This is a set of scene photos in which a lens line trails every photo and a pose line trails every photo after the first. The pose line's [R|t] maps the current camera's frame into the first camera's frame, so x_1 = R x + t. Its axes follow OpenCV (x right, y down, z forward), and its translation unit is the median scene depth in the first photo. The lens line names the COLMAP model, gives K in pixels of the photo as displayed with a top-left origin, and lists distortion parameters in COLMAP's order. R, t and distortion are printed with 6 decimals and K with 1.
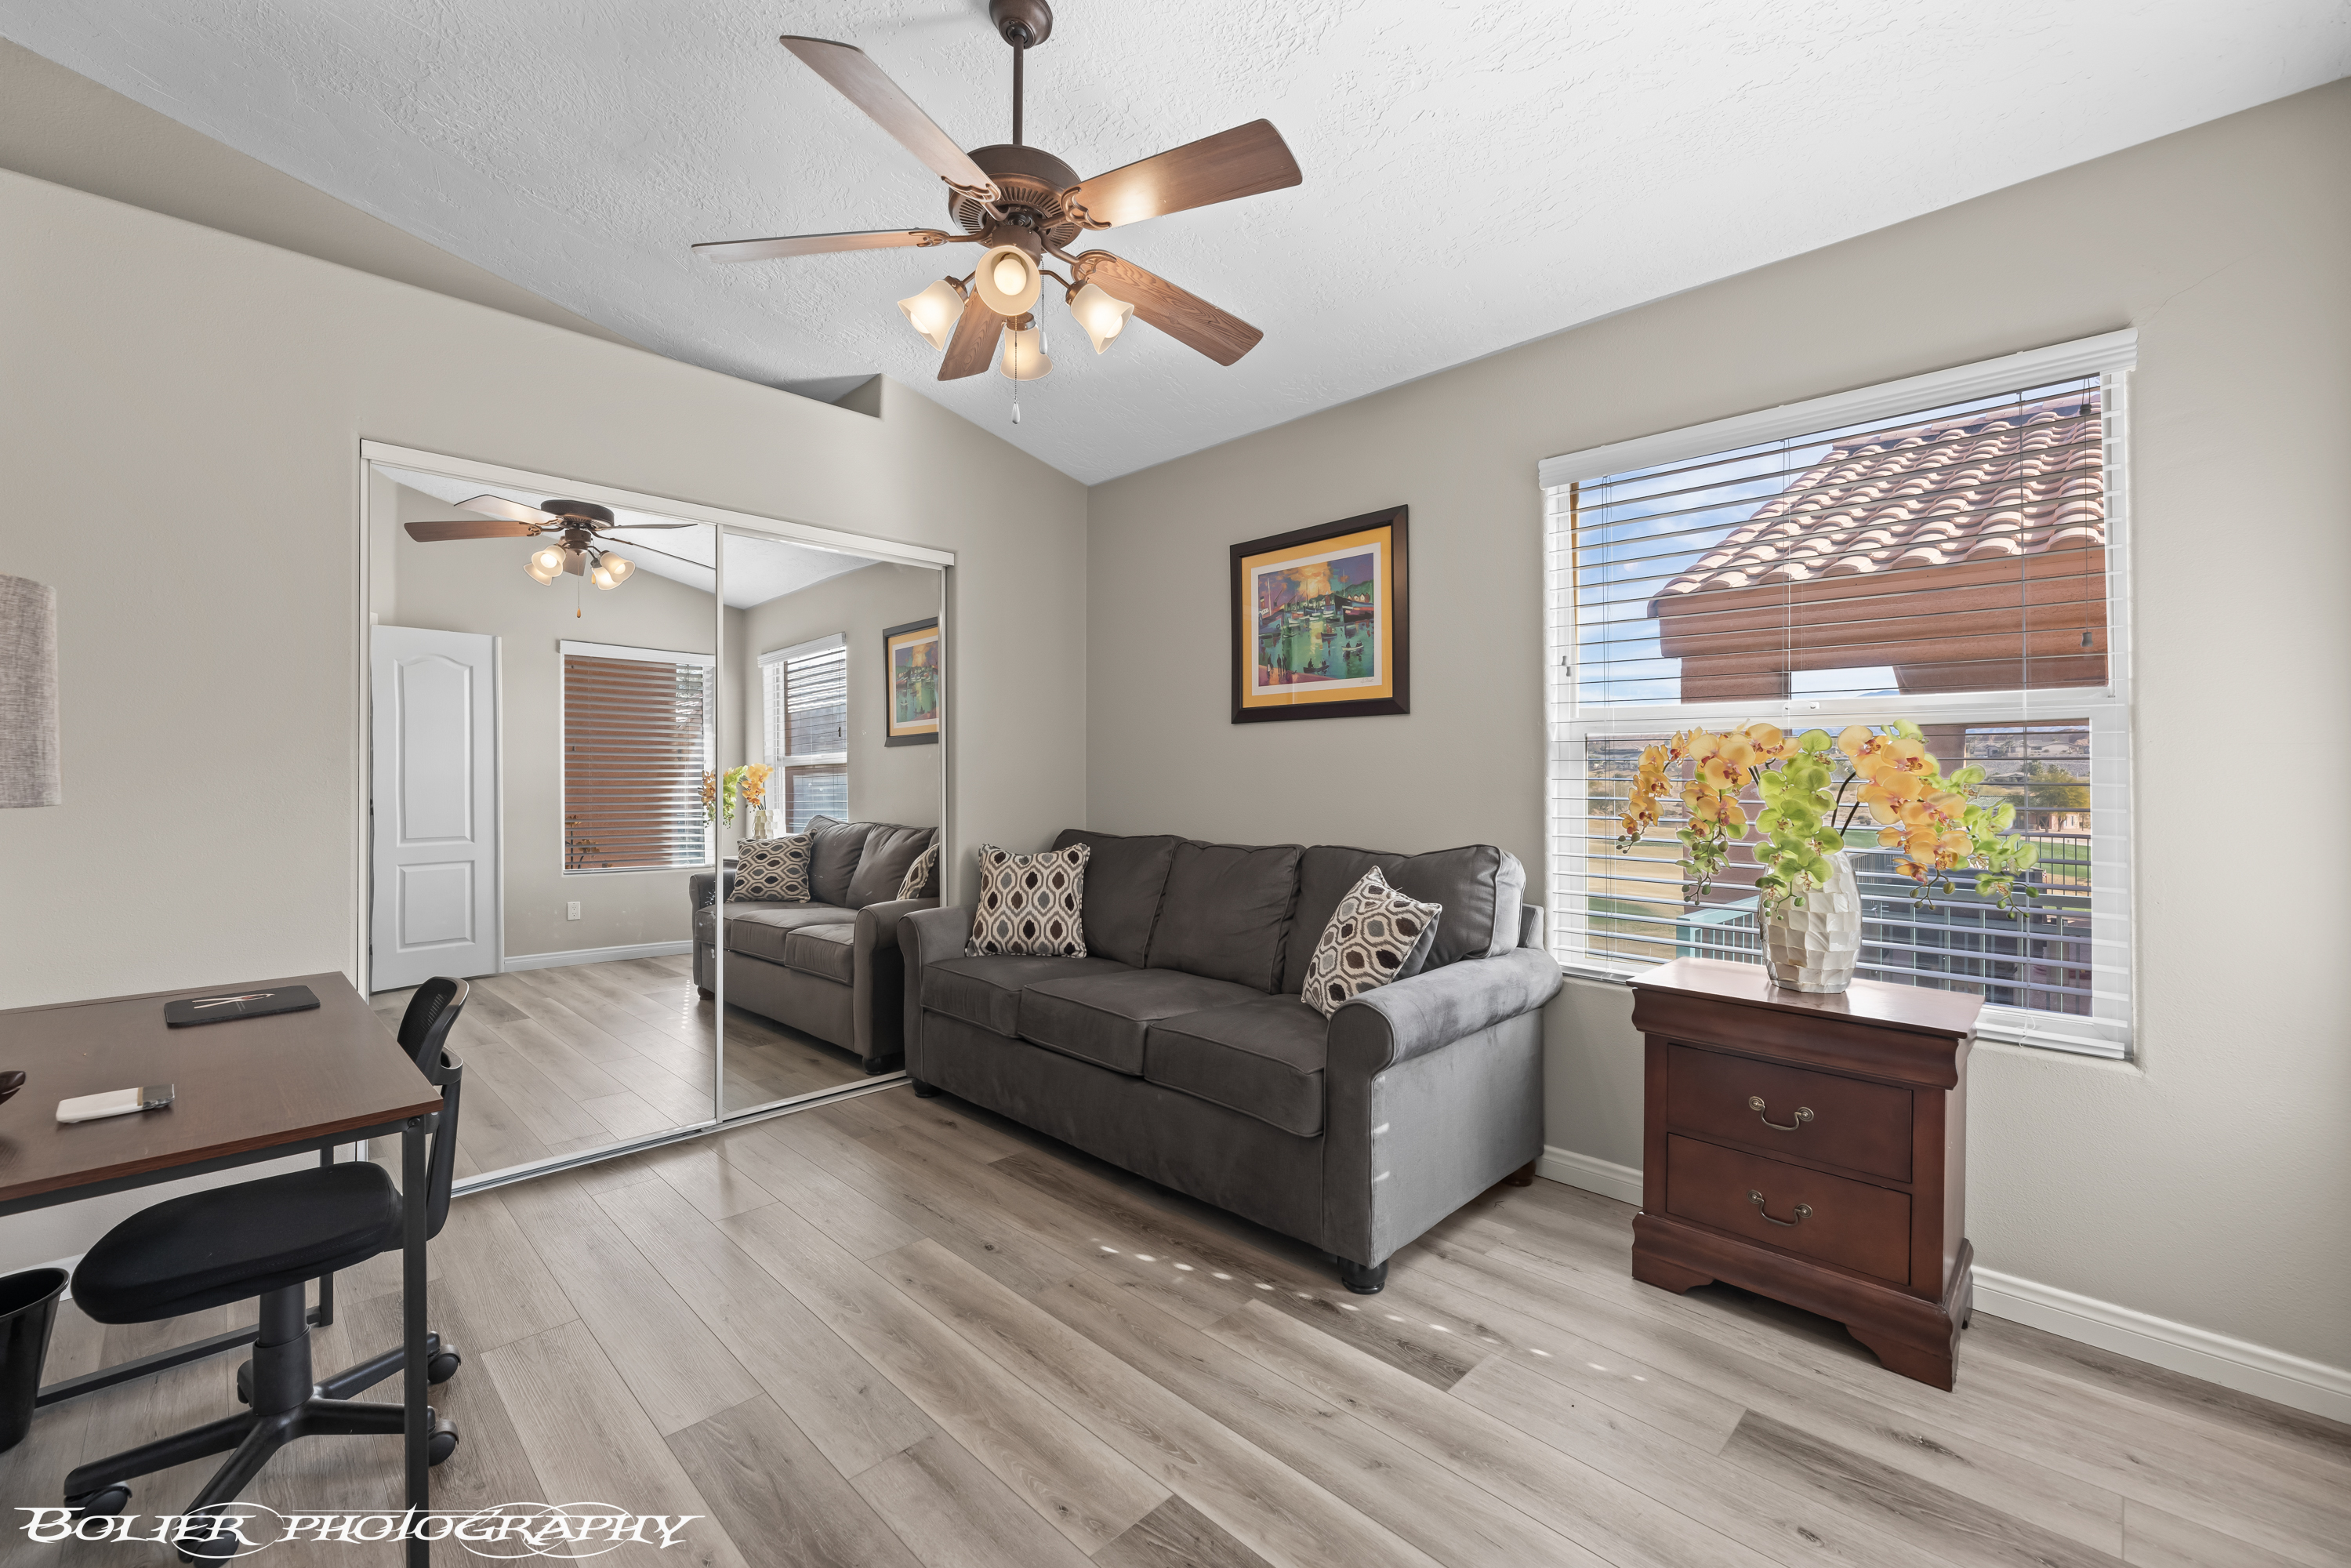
lens RADIAL K [[954.5, 0, 1175.9], [0, 954.5, 778.4], [0, 0, 1]] dist [-0.004757, -0.000158]
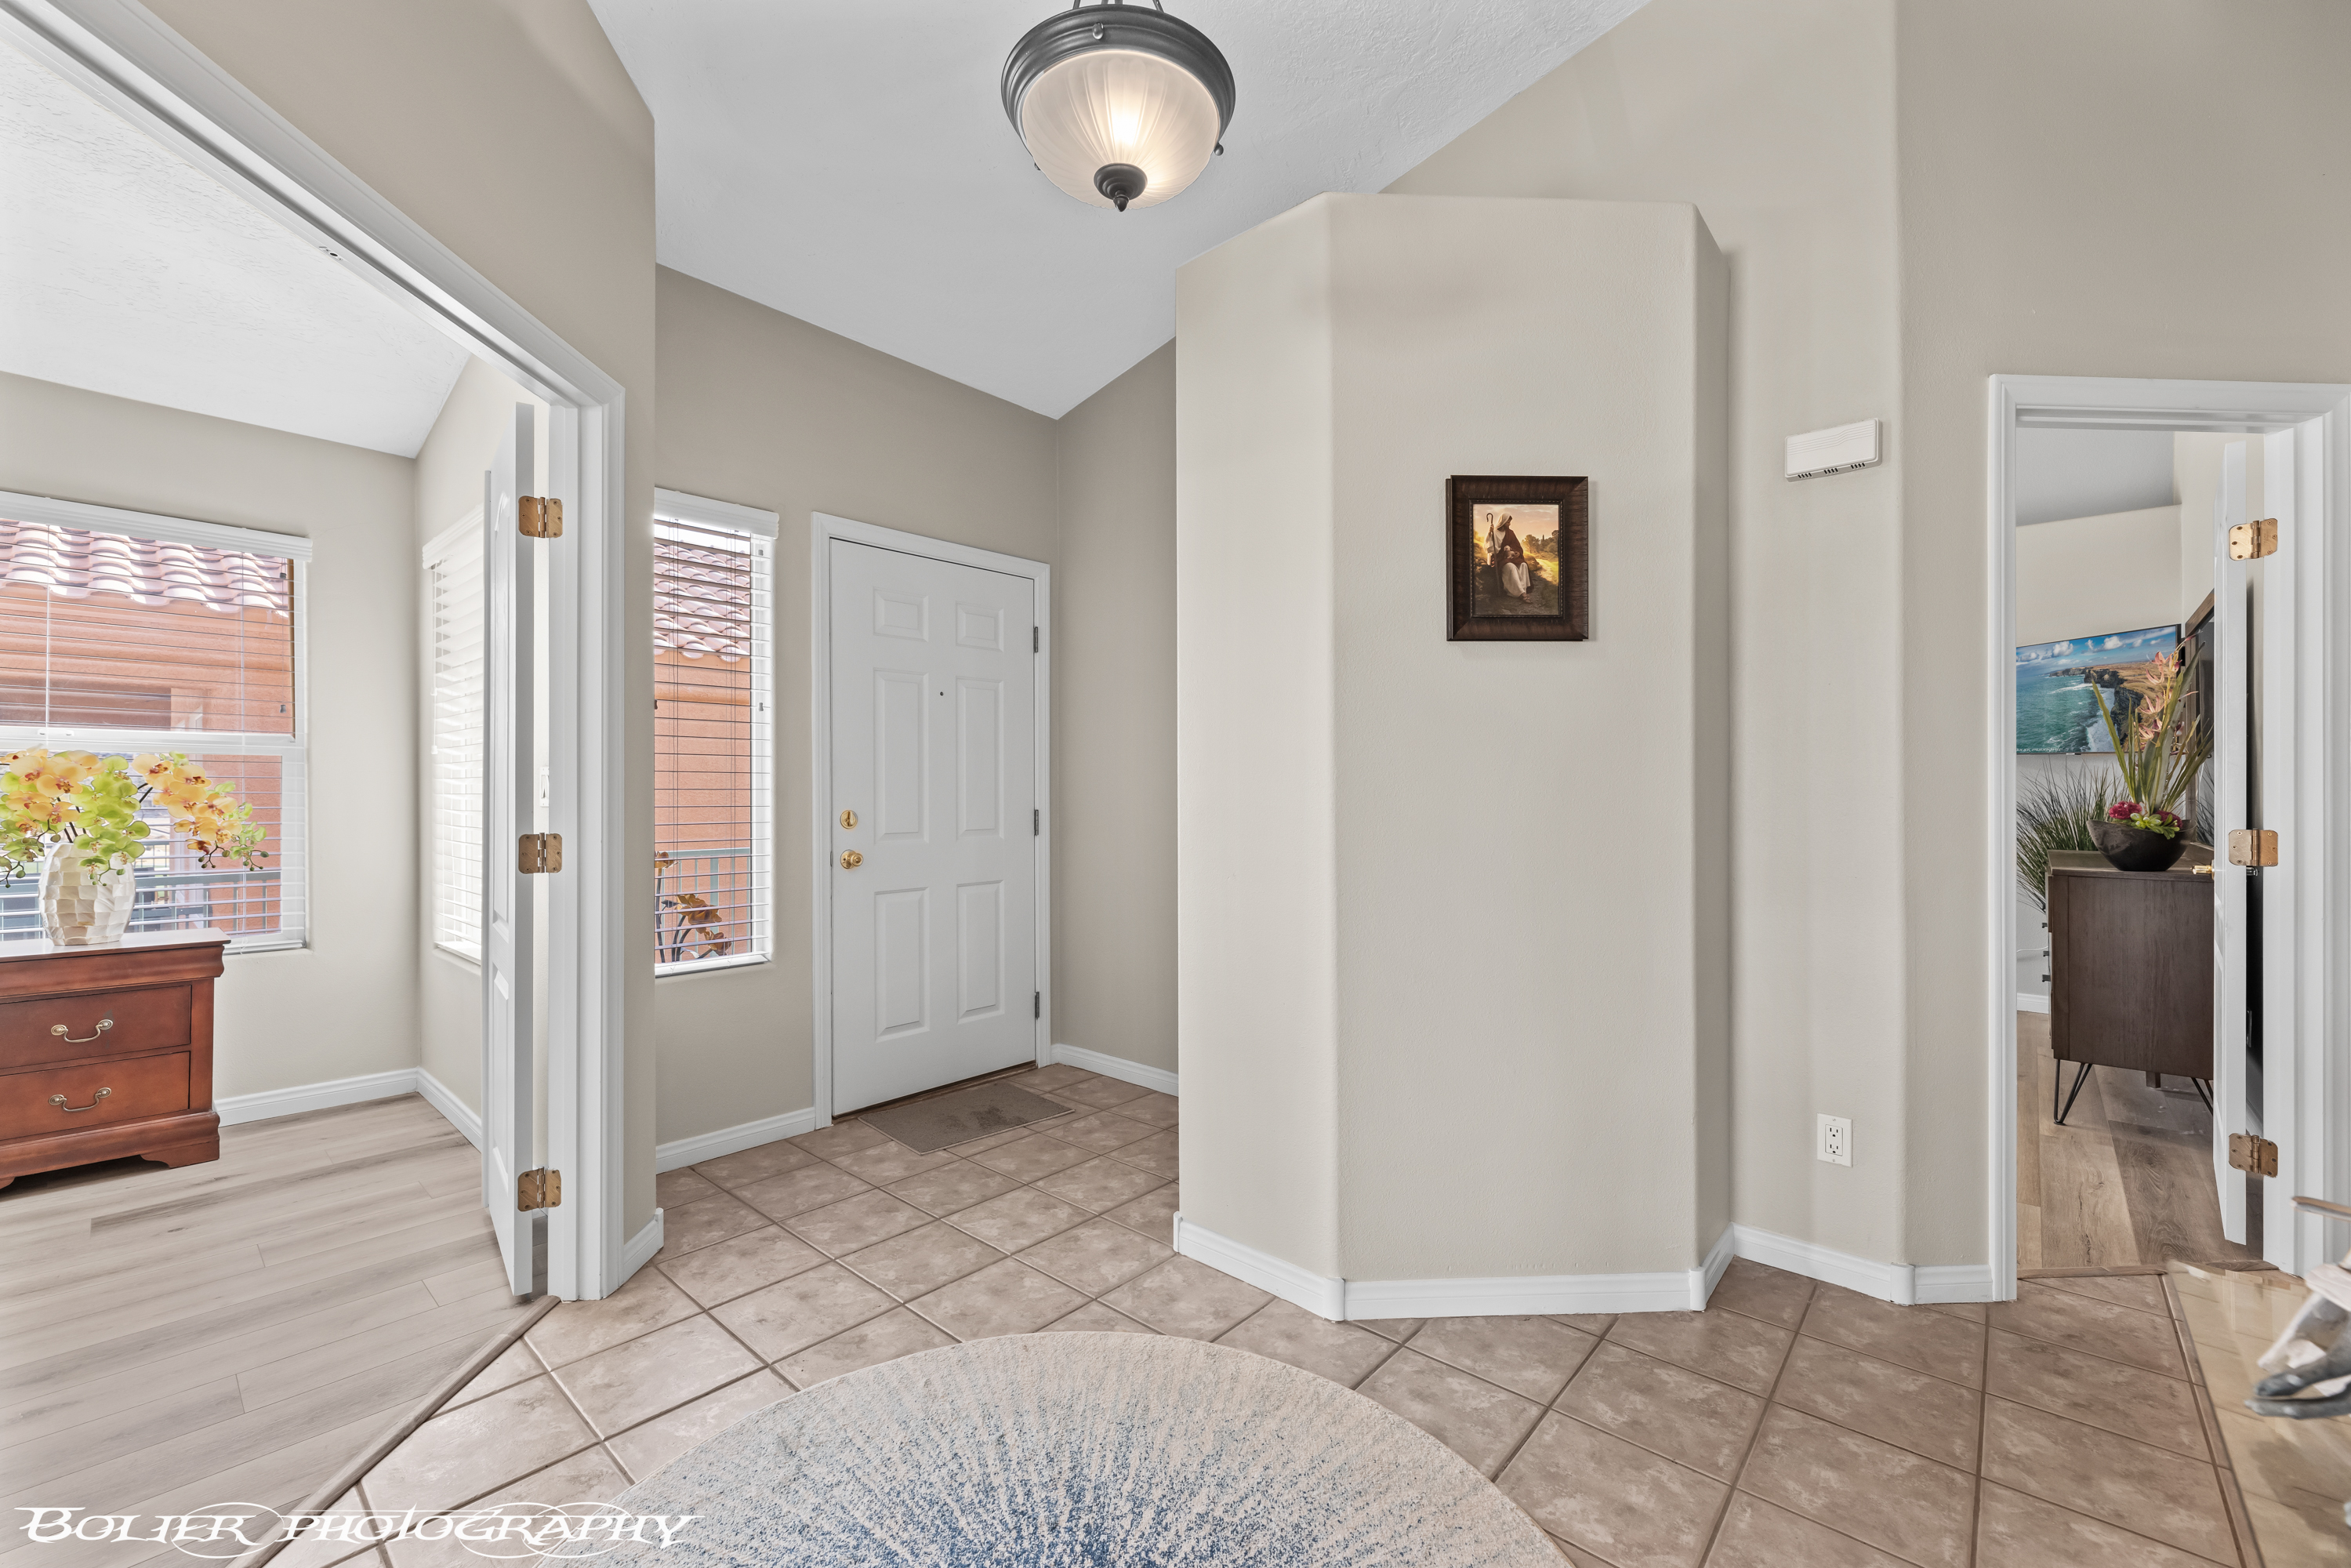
lens RADIAL K [[954.5, 0, 1178.5], [0, 954.5, 782.5], [0, 0, 1]] dist [-0.004757, -0.000158]
pose [[-0.048428, 0.005163, 0.998813, -0.876889], [-0.003225, 0.999981, -0.005325, -0.008042], [-0.998821, -0.003479, -0.048410, -0.561904]]
